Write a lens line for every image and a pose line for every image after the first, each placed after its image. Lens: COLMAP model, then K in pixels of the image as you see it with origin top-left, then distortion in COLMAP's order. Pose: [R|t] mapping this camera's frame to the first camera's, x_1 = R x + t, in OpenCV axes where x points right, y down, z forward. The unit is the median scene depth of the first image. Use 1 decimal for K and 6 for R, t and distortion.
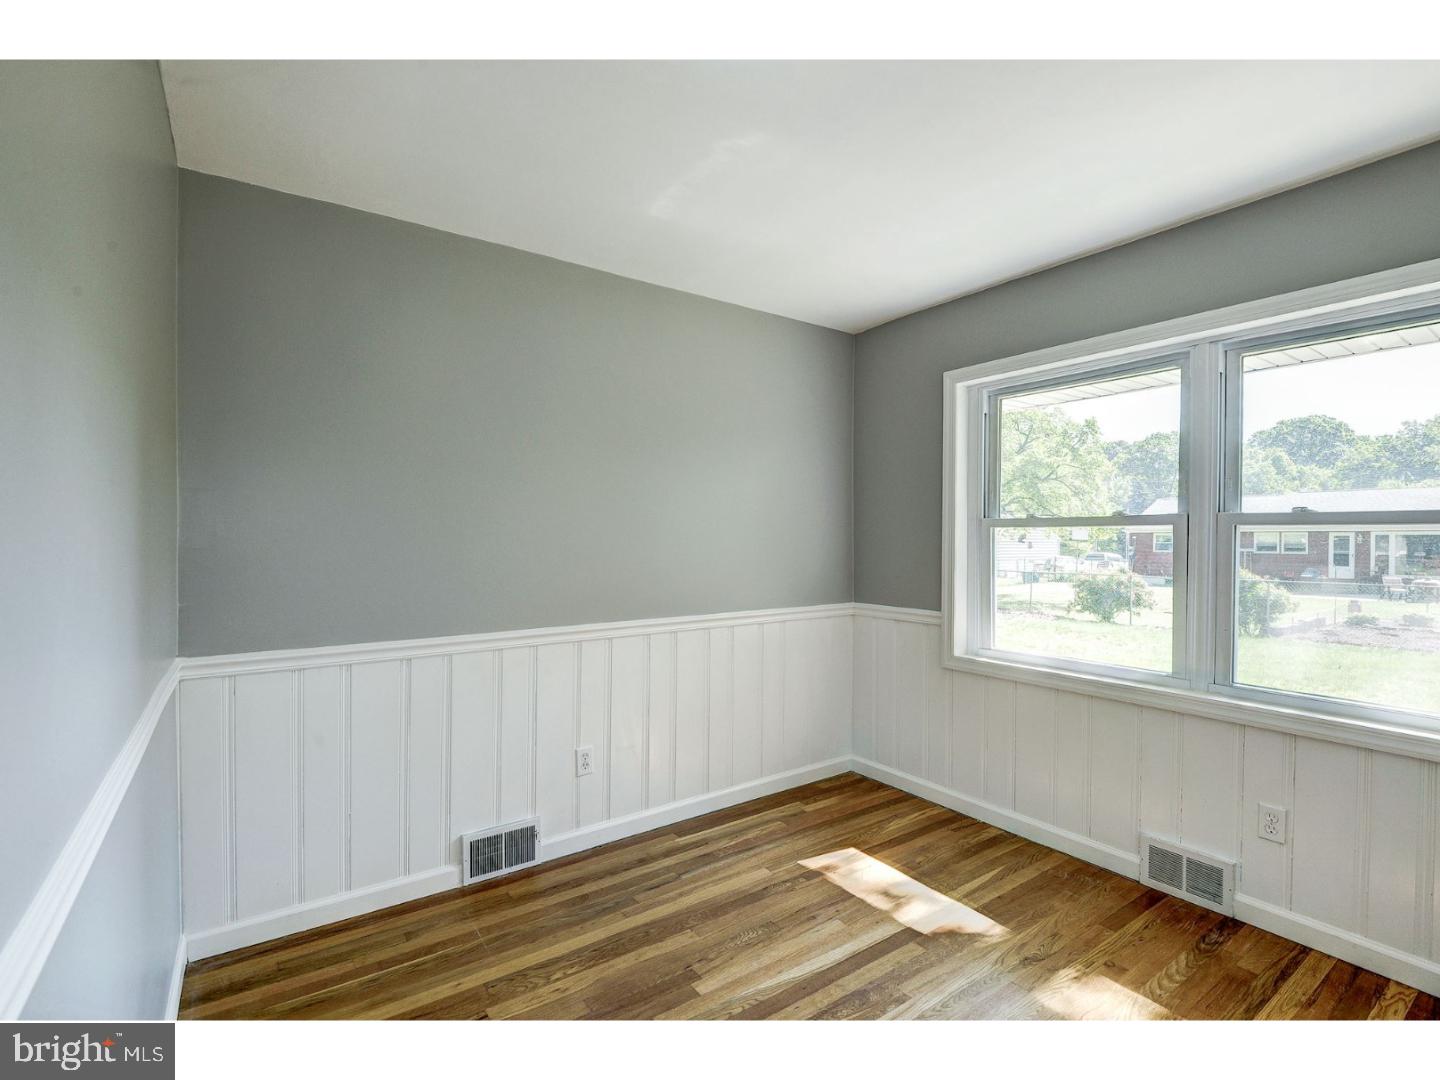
lens RADIAL K [[671.0, 0, 709.1], [0, 671.0, 536.8], [0, 0, 1]] dist [0.017048, -0.013504]
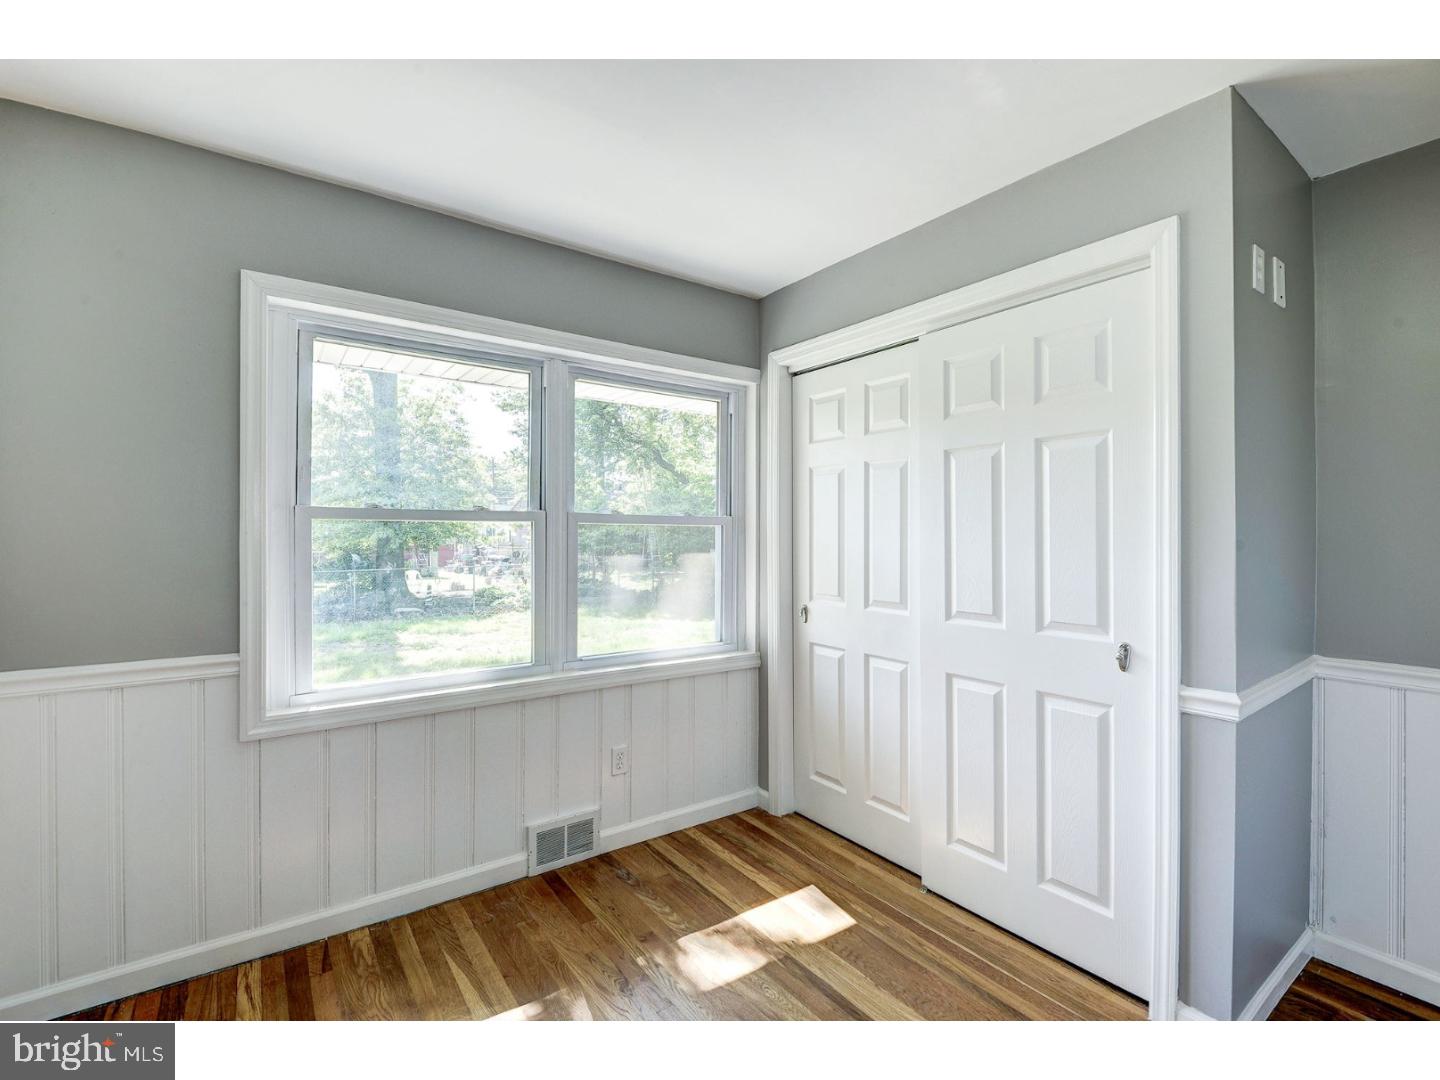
lens RADIAL K [[663.1, 0, 740.0], [0, 663.1, 538.7], [0, 0, 1]] dist [-0.021042, -0.000440]
pose [[-0.028398, -0.002907, 0.999592, -0.340217], [0.009917, 0.999946, 0.003190, 0.011048], [-0.999547, 0.010003, -0.028368, 0.699723]]
